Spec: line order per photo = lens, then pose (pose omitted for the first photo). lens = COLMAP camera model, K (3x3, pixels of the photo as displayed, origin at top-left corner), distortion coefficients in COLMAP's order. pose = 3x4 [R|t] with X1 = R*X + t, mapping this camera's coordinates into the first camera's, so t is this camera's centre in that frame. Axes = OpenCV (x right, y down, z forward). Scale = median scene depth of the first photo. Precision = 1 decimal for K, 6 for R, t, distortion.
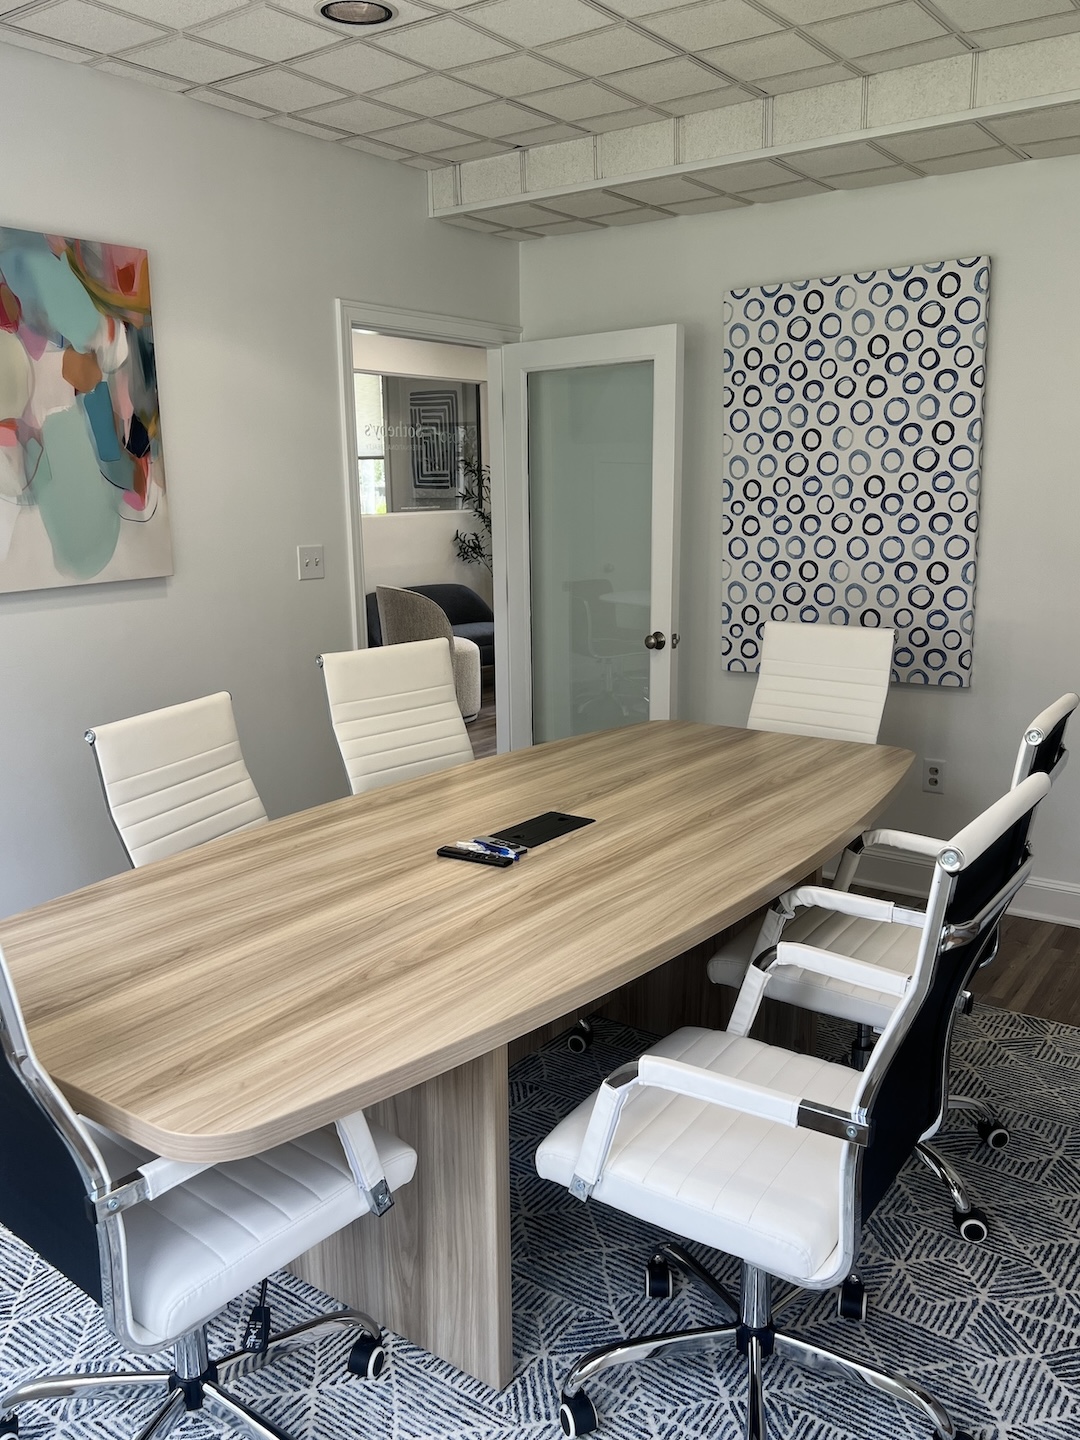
lens RADIAL K [[1157.6, 0, 540.0], [0, 1157.6, 720.0], [0, 0, 1]] dist [0.015923, -0.055682]
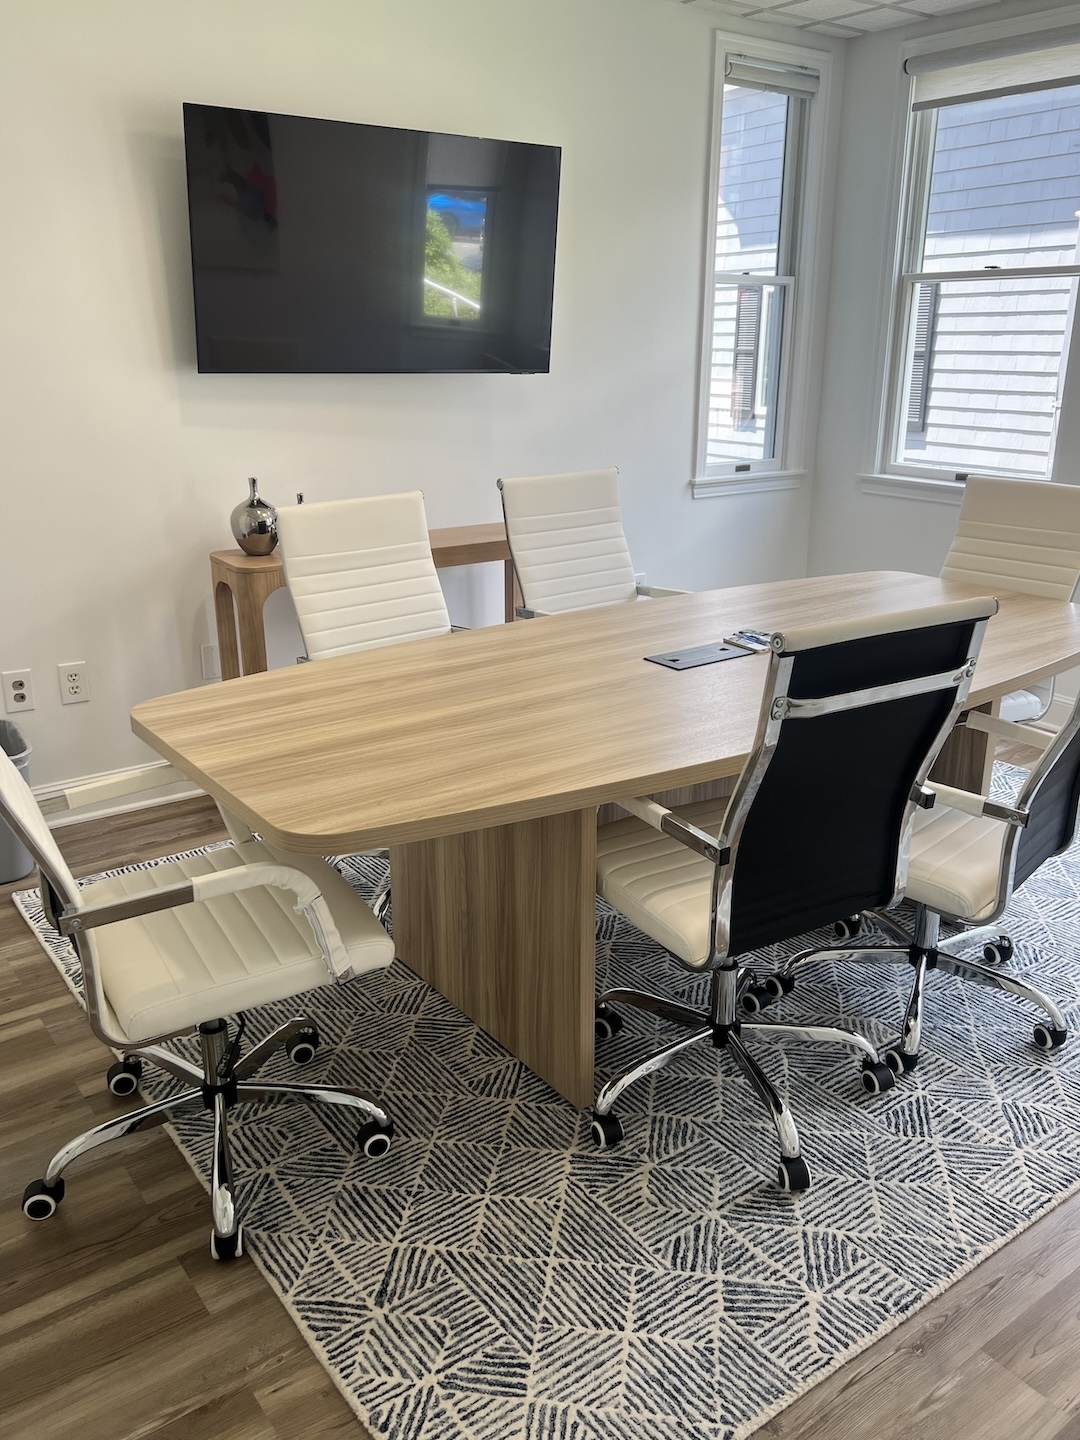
lens RADIAL K [[1157.6, 0, 540.0], [0, 1157.6, 720.0], [0, 0, 1]] dist [0.015923, -0.055682]
pose [[-0.951960, -0.085696, 0.293986, -0.371057], [0.075635, 0.864497, 0.496915, -0.222755], [-0.296734, 0.495280, -0.816485, 1.084414]]
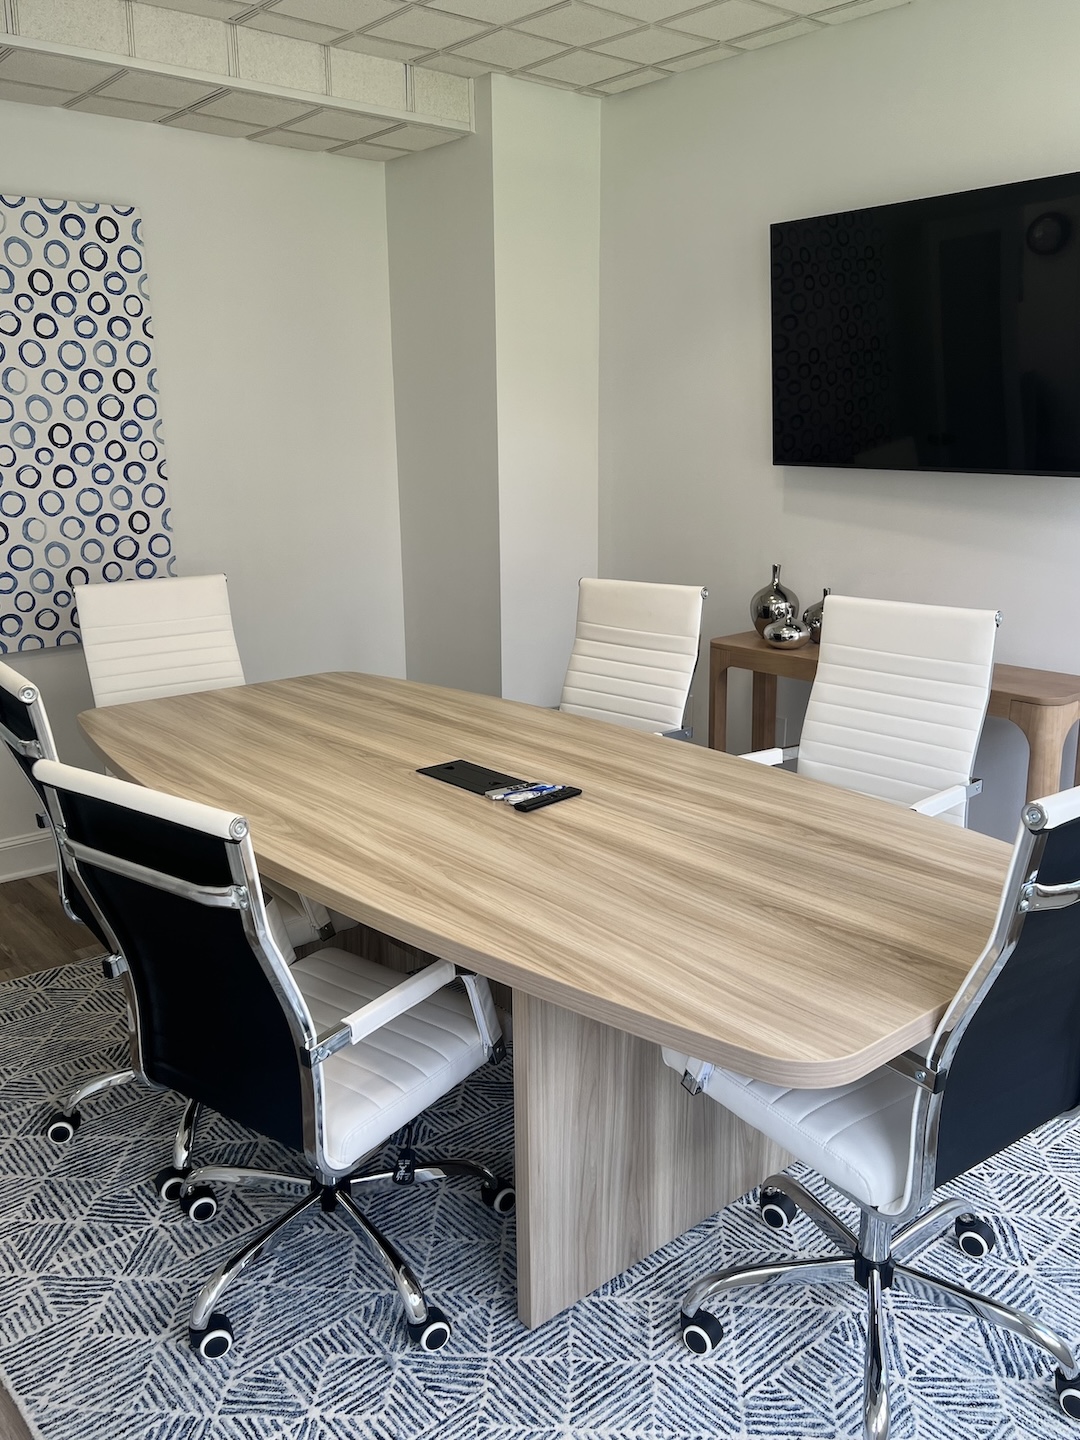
lens RADIAL K [[1202.4, 0, 540.0], [0, 1202.4, 720.0], [0, 0, 1]] dist [-0.143436, 0.255025]
pose [[0.227570, -0.212472, 0.950299, -0.647225], [0.197513, 0.965690, 0.168615, -0.073830], [-0.953520, 0.149324, 0.261728, 0.479603]]
